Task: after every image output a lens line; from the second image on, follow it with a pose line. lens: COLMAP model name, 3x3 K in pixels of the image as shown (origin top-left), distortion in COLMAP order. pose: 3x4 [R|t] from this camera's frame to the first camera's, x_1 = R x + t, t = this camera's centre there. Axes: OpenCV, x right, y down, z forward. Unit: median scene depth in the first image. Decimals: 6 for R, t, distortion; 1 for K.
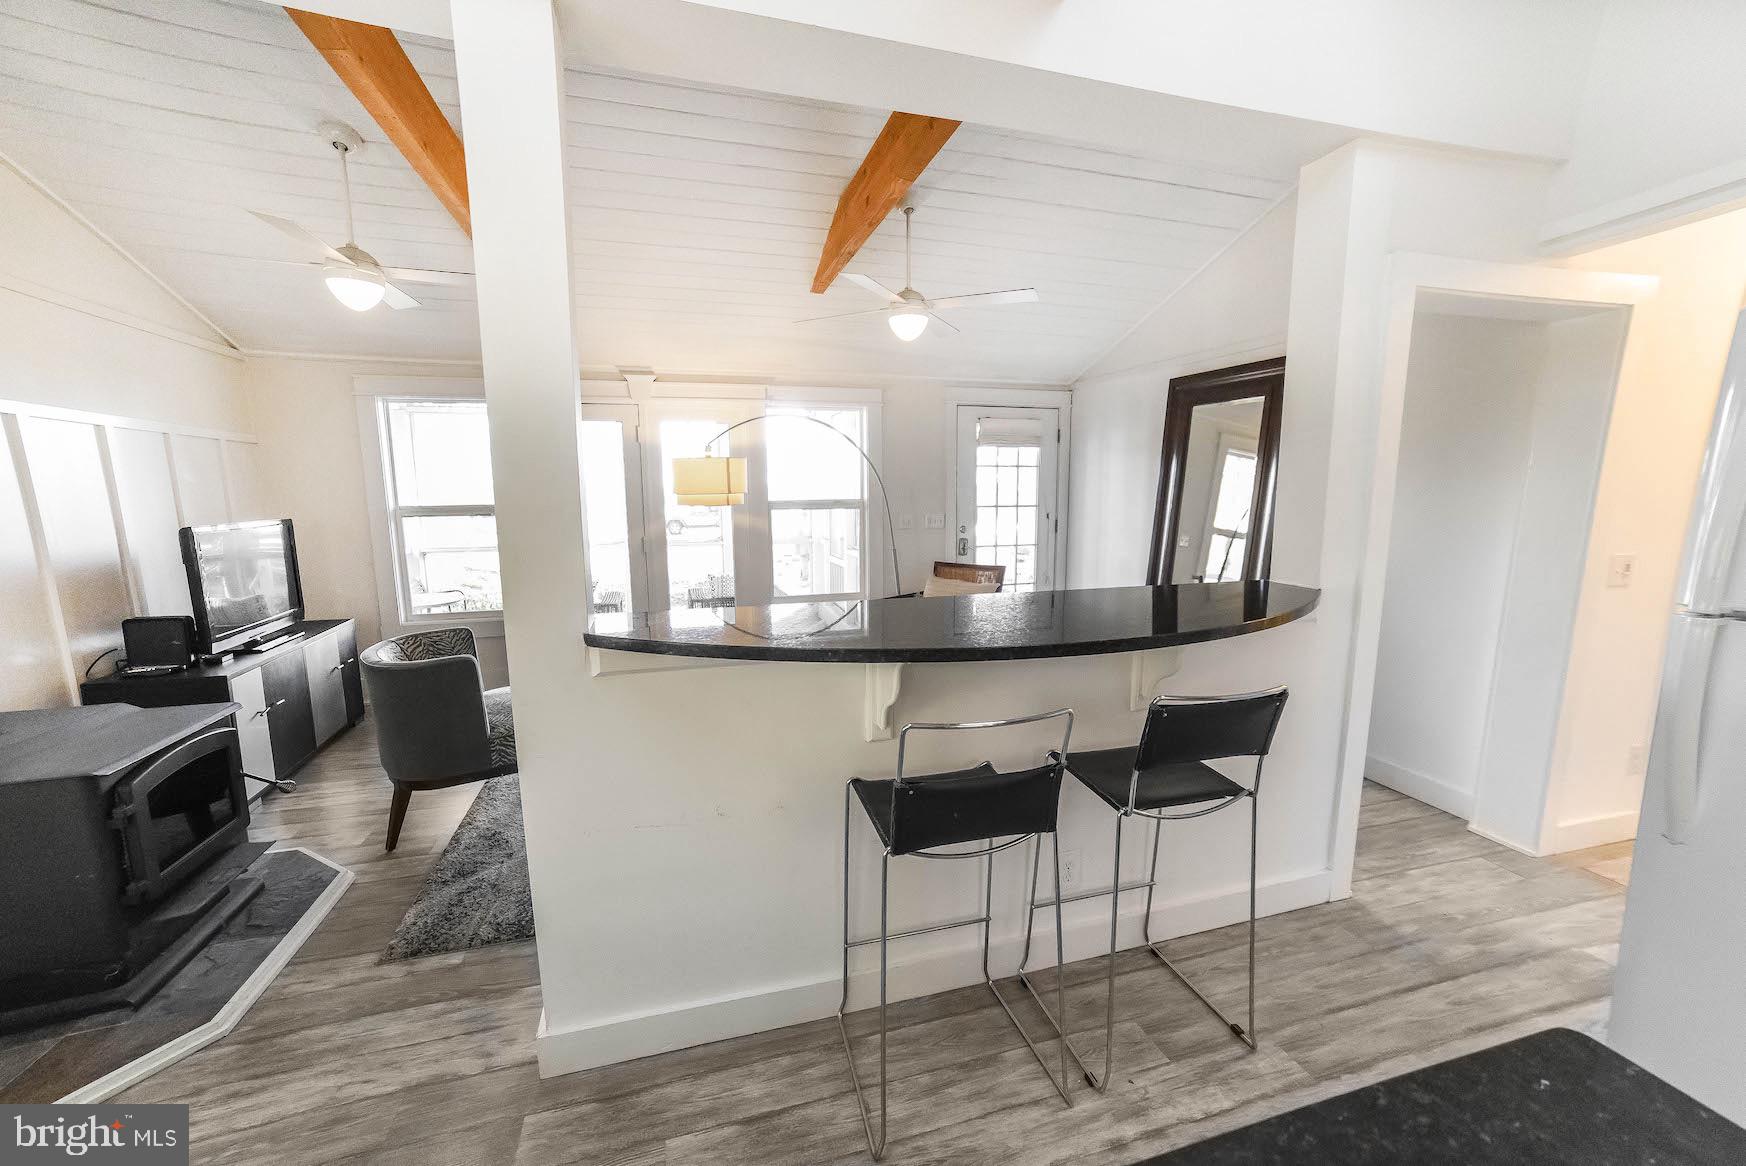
lens RADIAL K [[705.3, 0, 879.1], [0, 705.3, 600.7], [0, 0, 1]] dist [-0.079854, 0.029588]
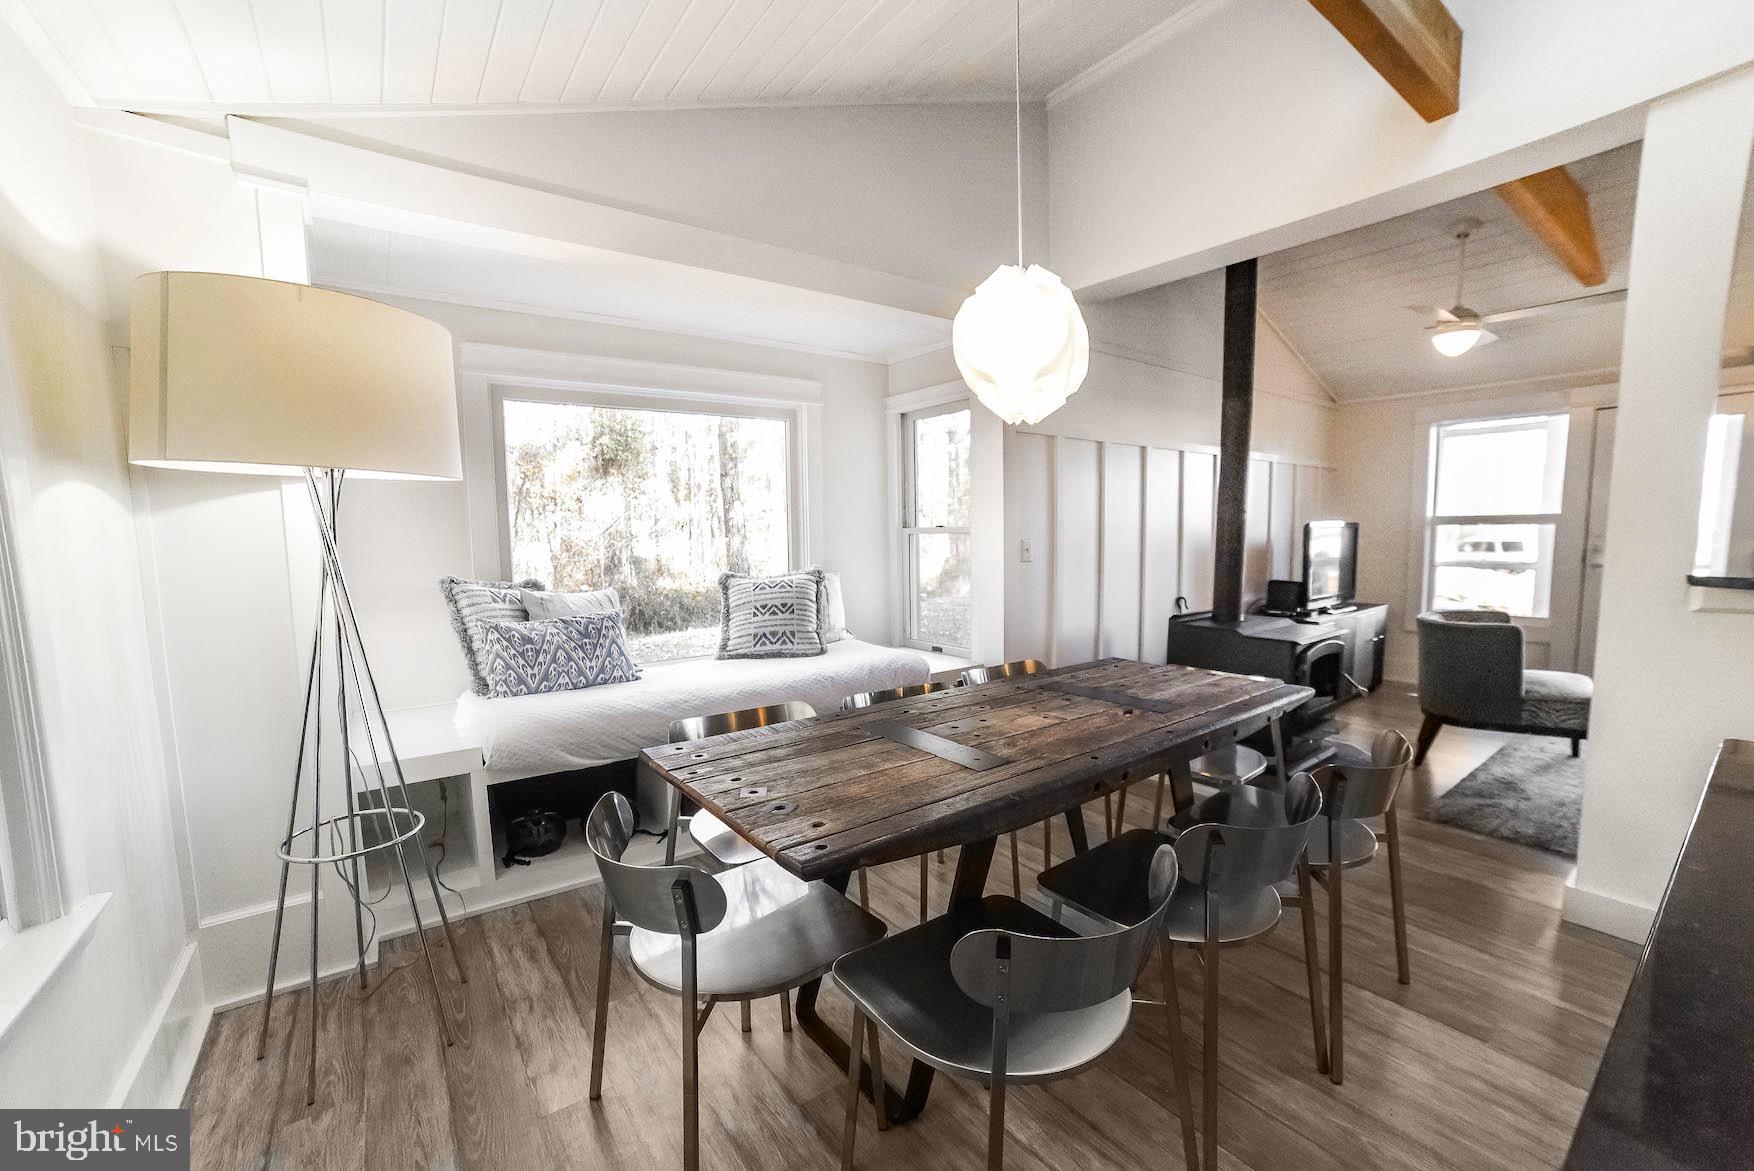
lens RADIAL K [[708.6, 0, 883.2], [0, 708.6, 603.3], [0, 0, 1]] dist [-0.079854, 0.029588]
pose [[0.334718, 0.093887, -0.937630, 0.125137], [-0.131773, 0.989911, 0.052082, 0.114528], [0.933059, 0.106122, 0.343712, -0.410516]]
